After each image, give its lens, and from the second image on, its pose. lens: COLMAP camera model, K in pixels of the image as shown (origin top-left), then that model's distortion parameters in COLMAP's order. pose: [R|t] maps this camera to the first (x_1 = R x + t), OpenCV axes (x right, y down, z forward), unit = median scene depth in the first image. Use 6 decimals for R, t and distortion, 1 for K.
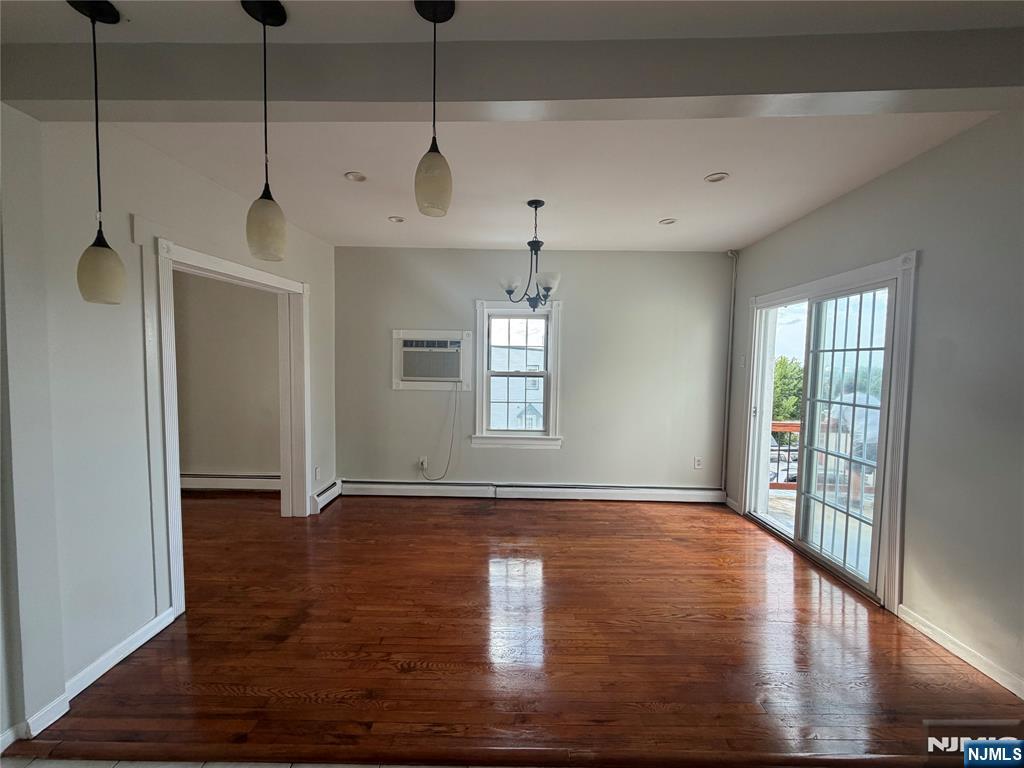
lens RADIAL K [[406.8, 0, 516.3], [0, 406.8, 398.9], [0, 0, 1]] dist [0.001002, -0.000295]
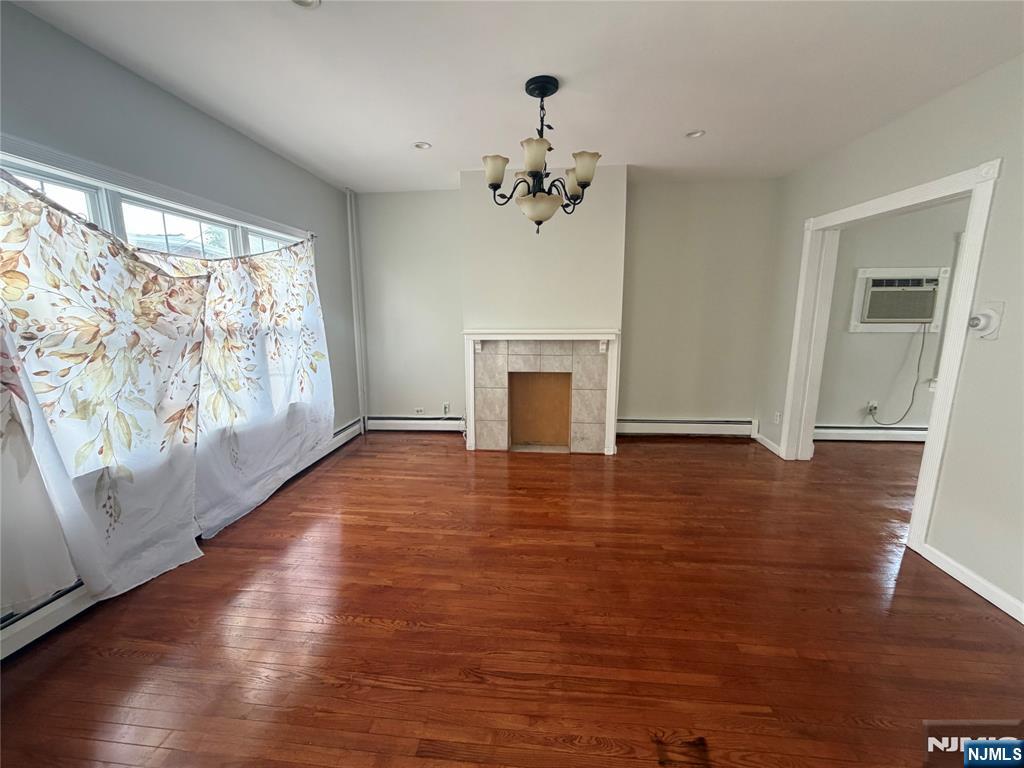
lens RADIAL K [[406.8, 0, 509.3], [0, 406.8, 385.9], [0, 0, 1]] dist [0.001002, -0.000295]
pose [[0.996668, -0.009498, -0.081015, -1.041616], [0.019323, 0.992420, 0.121363, -0.029919], [0.079248, -0.122524, 0.989297, -0.031200]]
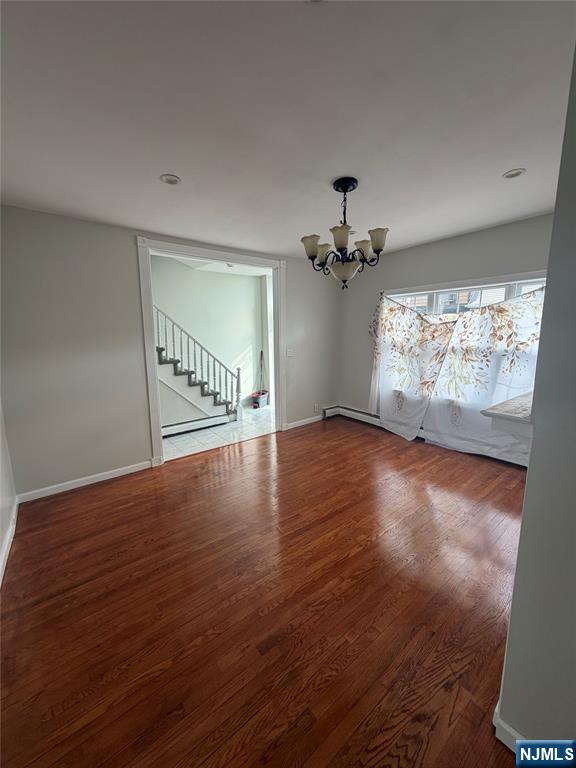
lens RADIAL K [[305.1, 0, 284.1], [0, 305.1, 381.2], [0, 0, 1]] dist [0.001002, -0.000295]
pose [[-0.785752, 0.082066, -0.613073, -0.580873], [-0.042743, 0.981586, 0.186177, -0.100859], [0.617063, 0.172494, -0.767776, 0.962019]]
